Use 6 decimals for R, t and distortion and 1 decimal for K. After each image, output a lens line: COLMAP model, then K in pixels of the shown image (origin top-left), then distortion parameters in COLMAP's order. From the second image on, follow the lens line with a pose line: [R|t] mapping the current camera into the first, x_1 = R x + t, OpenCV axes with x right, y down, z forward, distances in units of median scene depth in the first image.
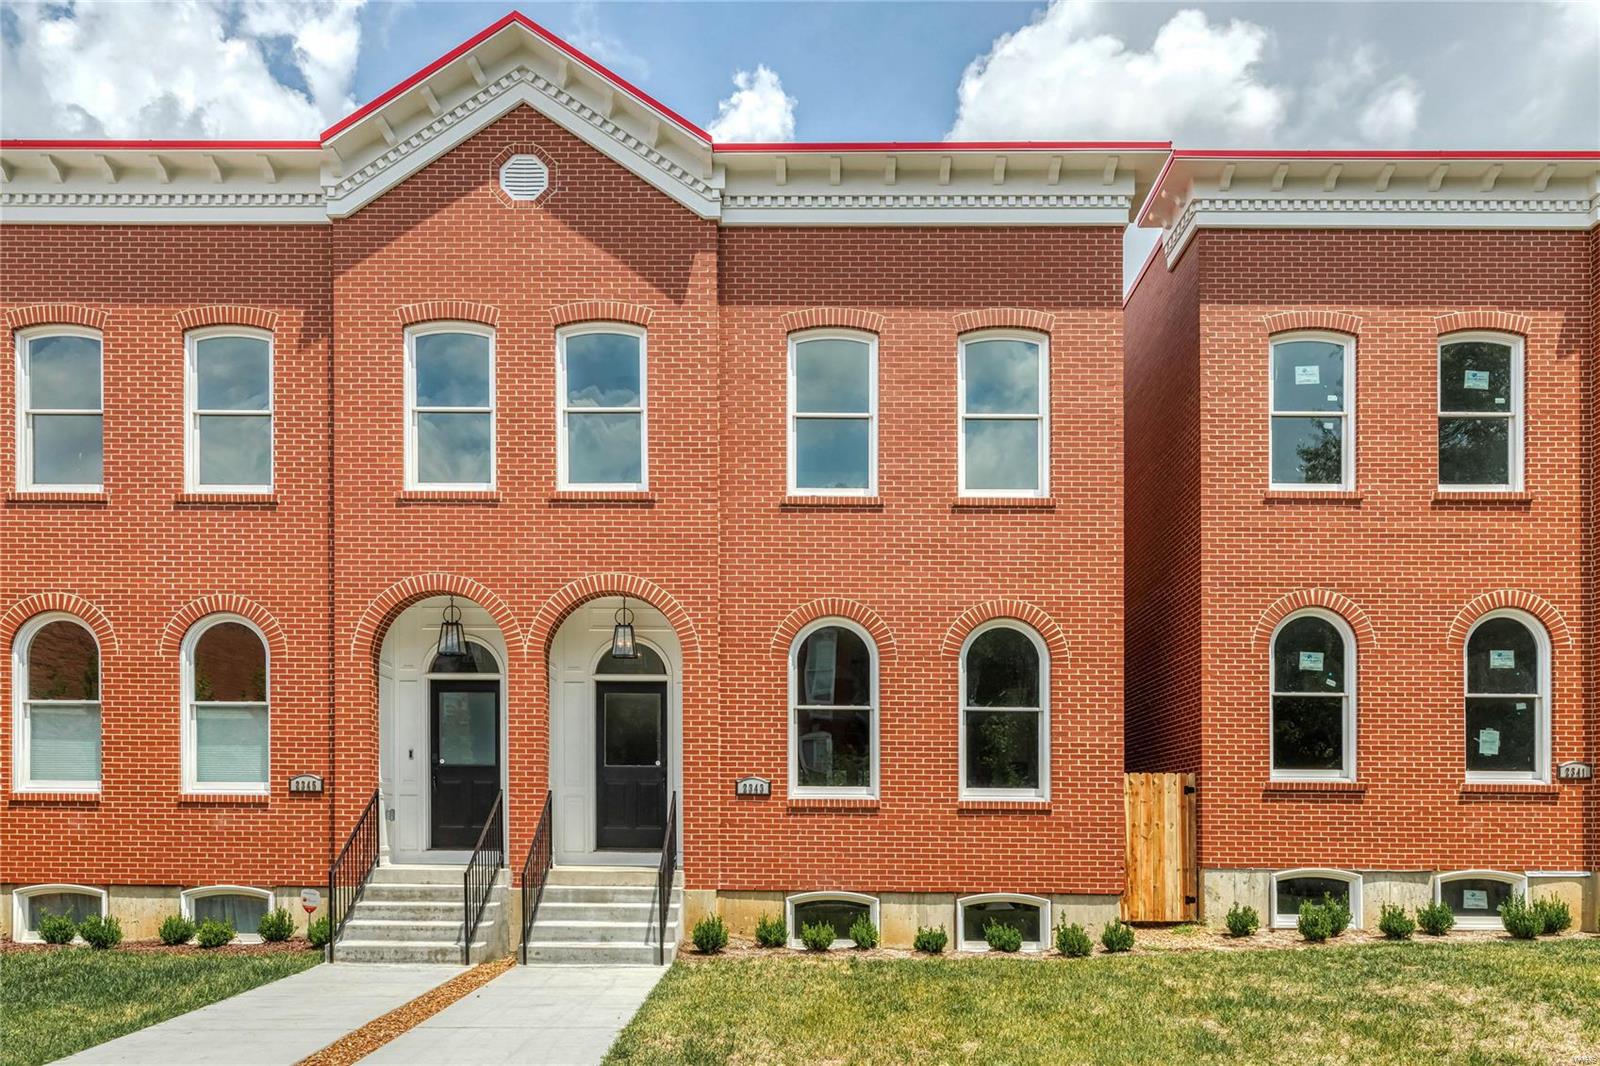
lens RADIAL K [[1187.9, 0, 800.0], [0, 1187.9, 516.5], [0, 0, 1]] dist [0.004060, 0.002132]
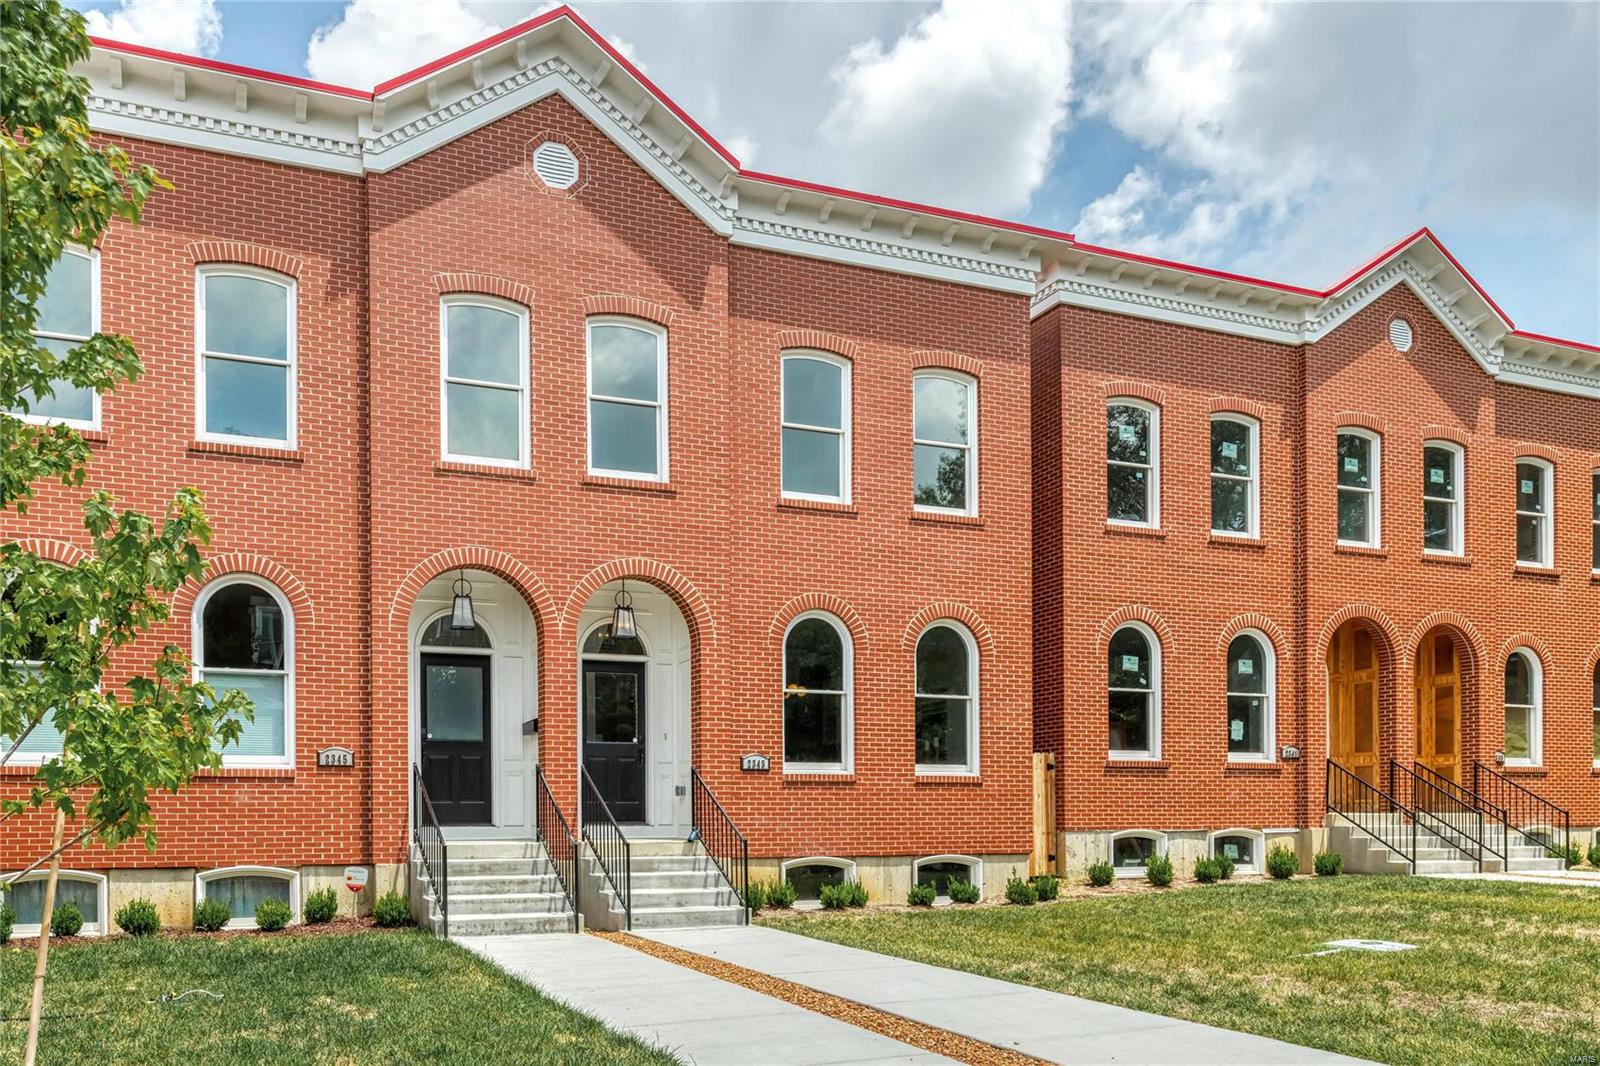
lens RADIAL K [[1173.7, 0, 796.8], [0, 1173.7, 472.9], [0, 0, 1]] dist [0.001723, -0.003025]
pose [[0.924706, 0.094025, 0.368887, -0.409309], [-0.085239, 0.995554, -0.040083, 0.002131], [-0.371016, 0.005621, 0.928609, -0.017614]]
